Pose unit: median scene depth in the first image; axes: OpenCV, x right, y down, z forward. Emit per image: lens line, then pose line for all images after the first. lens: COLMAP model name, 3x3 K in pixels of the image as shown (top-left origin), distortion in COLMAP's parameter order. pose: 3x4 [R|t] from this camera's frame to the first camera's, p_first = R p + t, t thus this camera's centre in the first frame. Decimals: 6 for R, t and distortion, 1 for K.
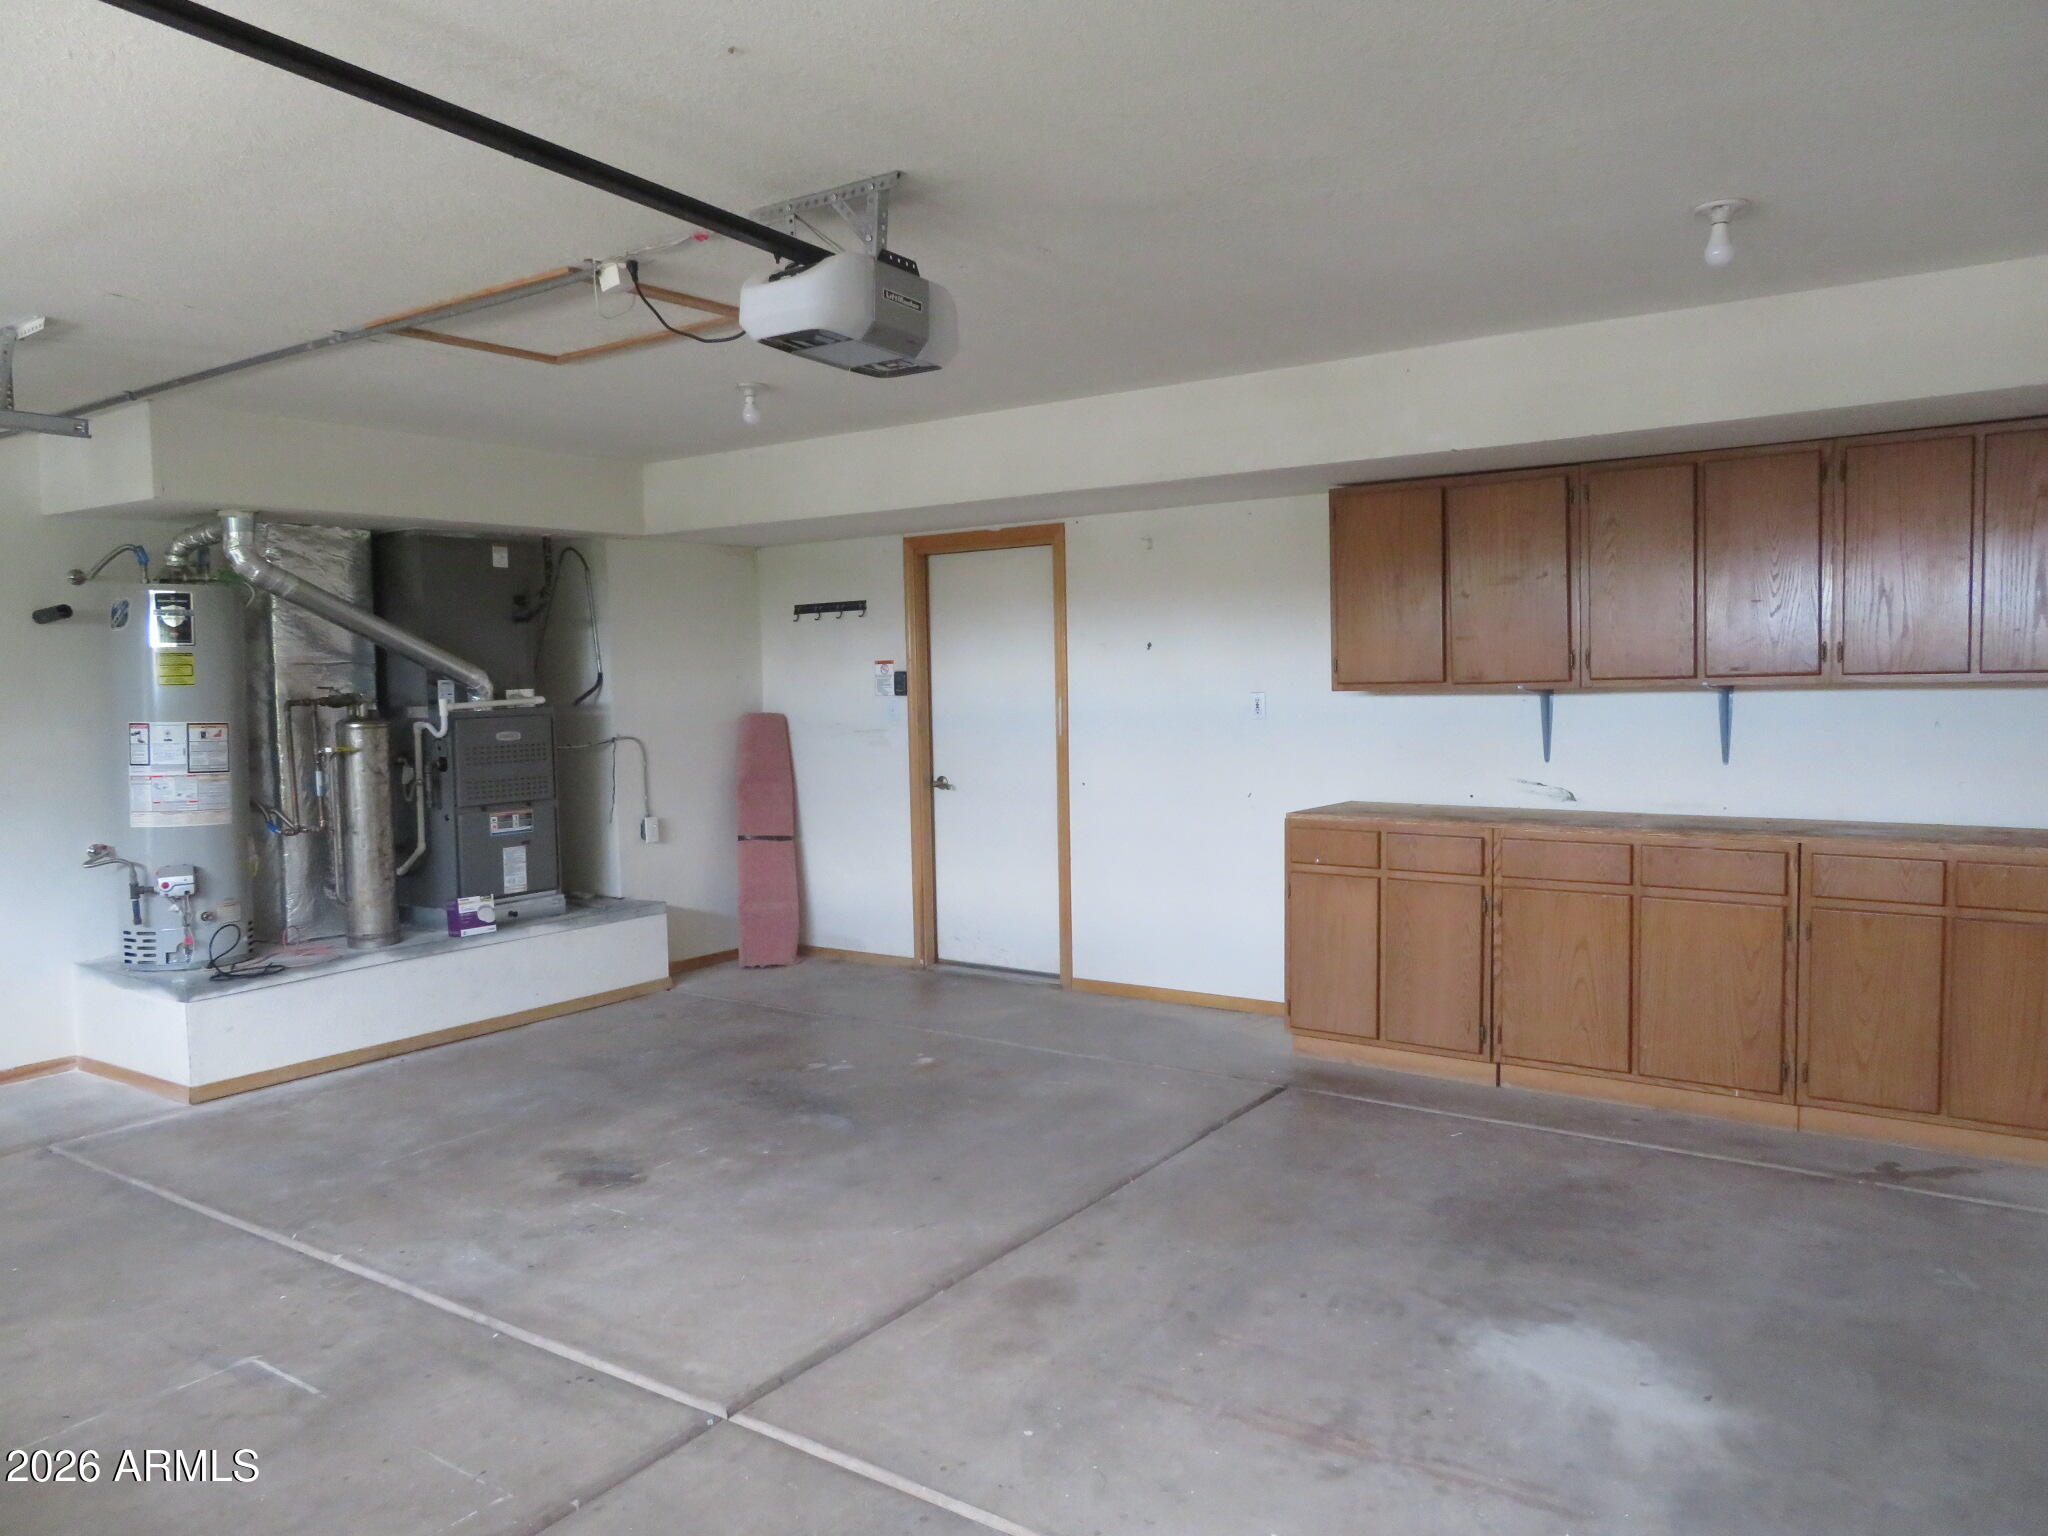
lens RADIAL K [[1469.9, 0, 1024.0], [0, 1469.9, 768.0], [0, 0, 1]] dist [-0.009565, 0.001772]
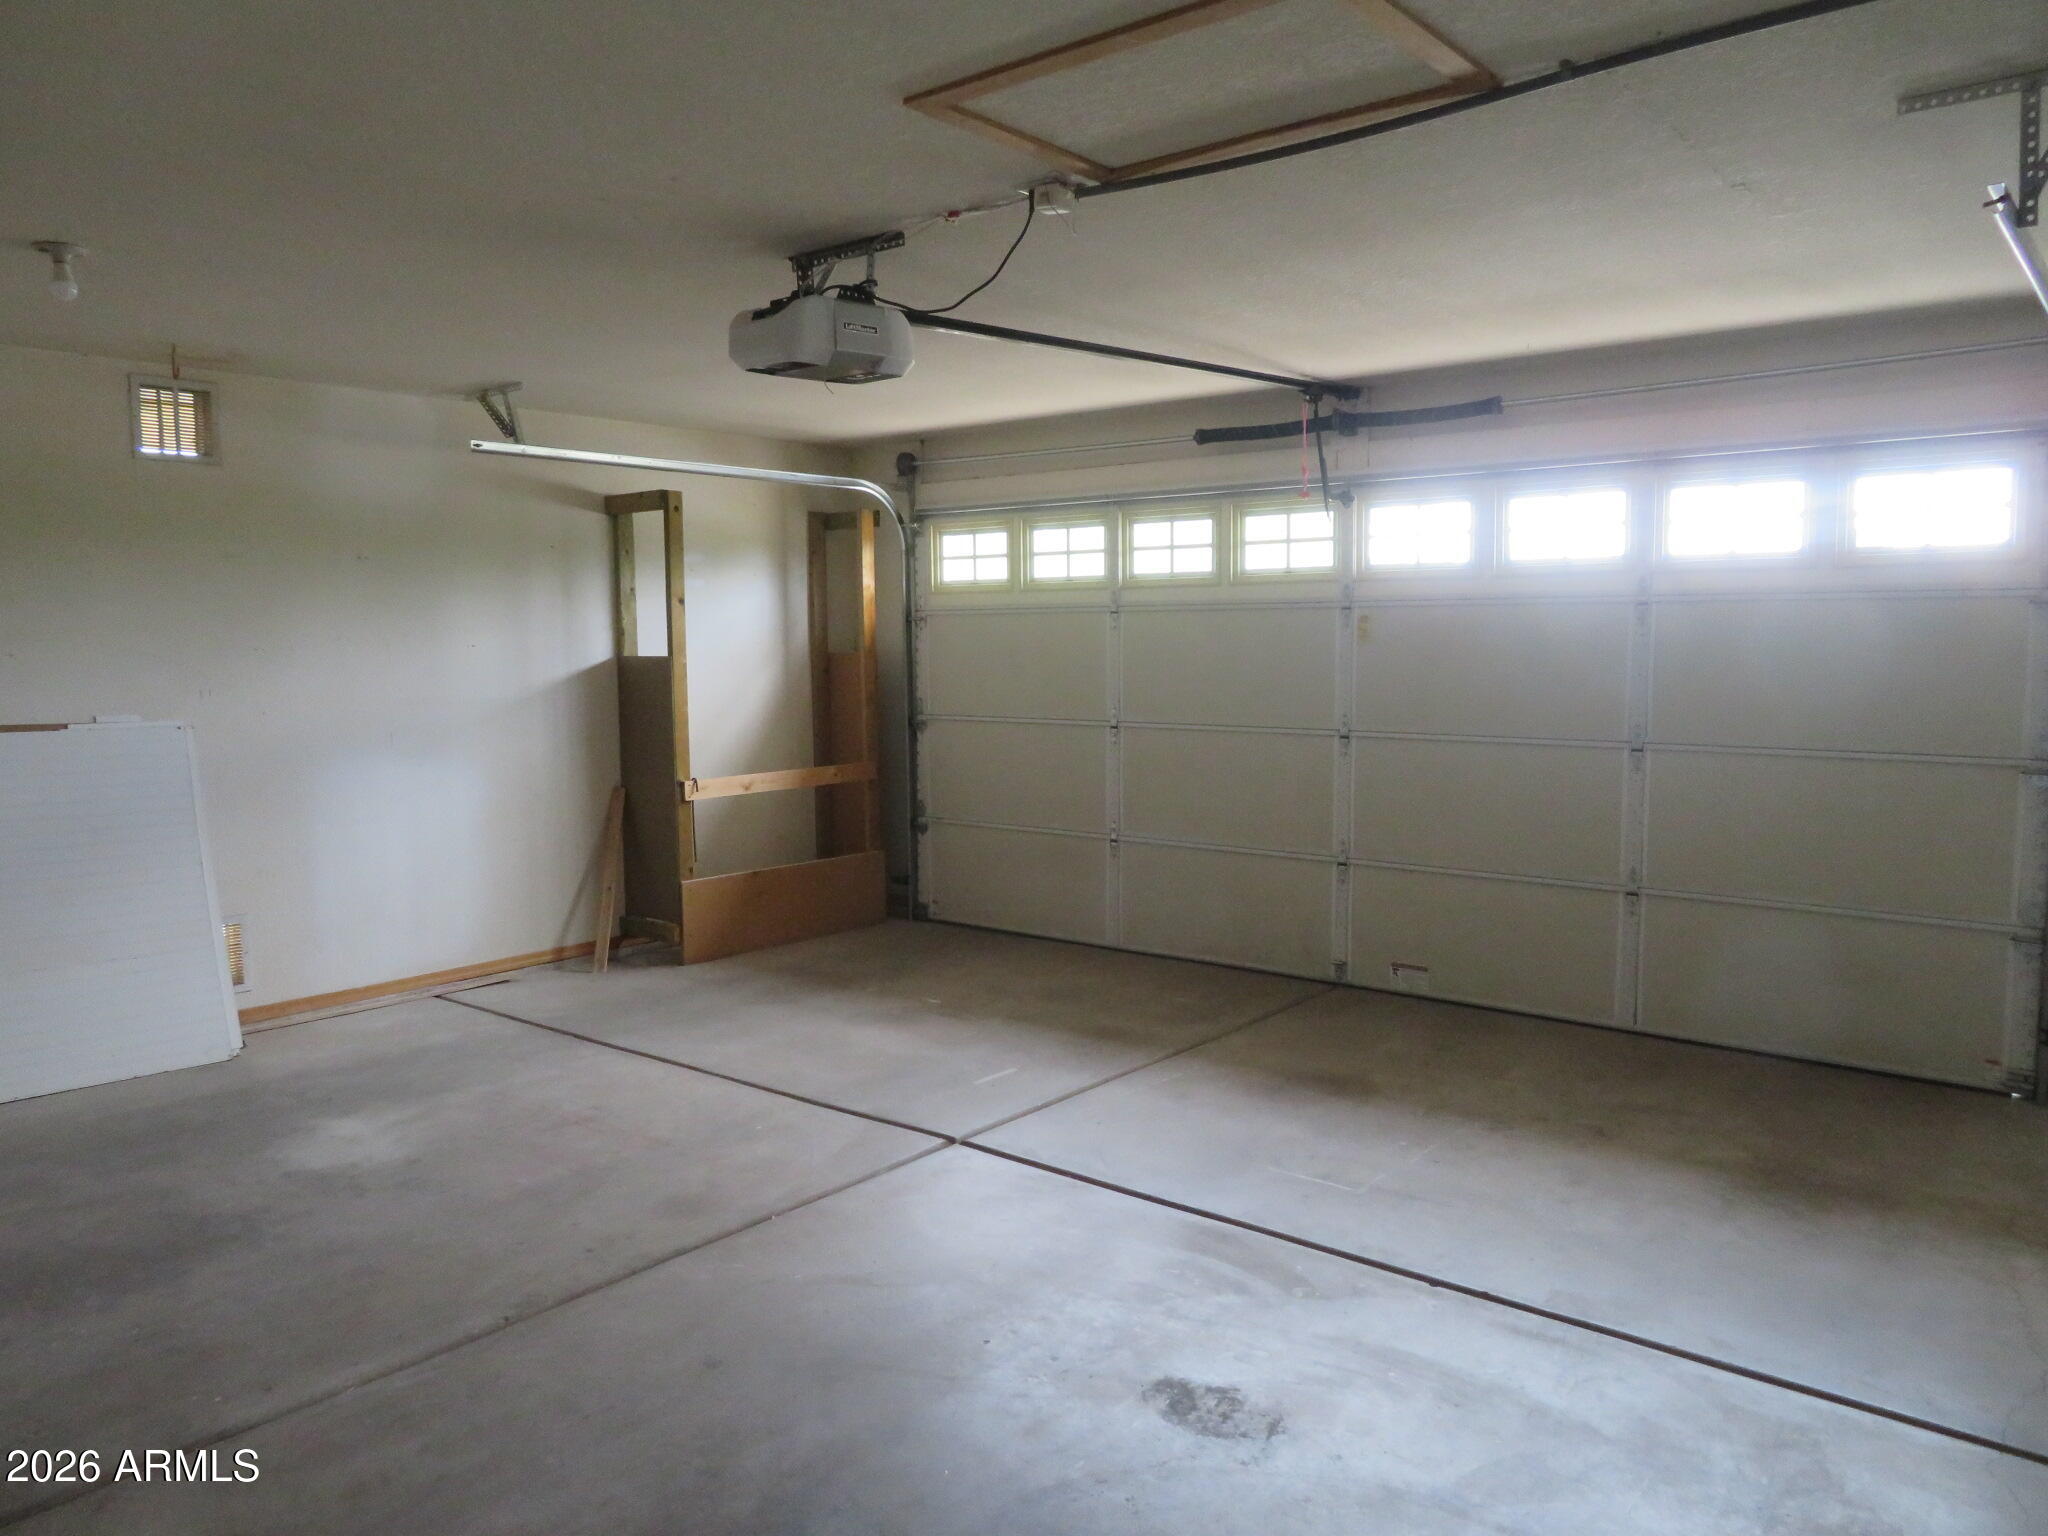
lens RADIAL K [[1469.9, 0, 1024.0], [0, 1469.9, 768.0], [0, 0, 1]] dist [-0.009565, 0.001772]
pose [[-0.997019, 0.025027, 0.072984, -0.345078], [0.035959, 0.987640, 0.152560, -0.130246], [-0.068264, 0.154730, -0.985596, 2.108555]]
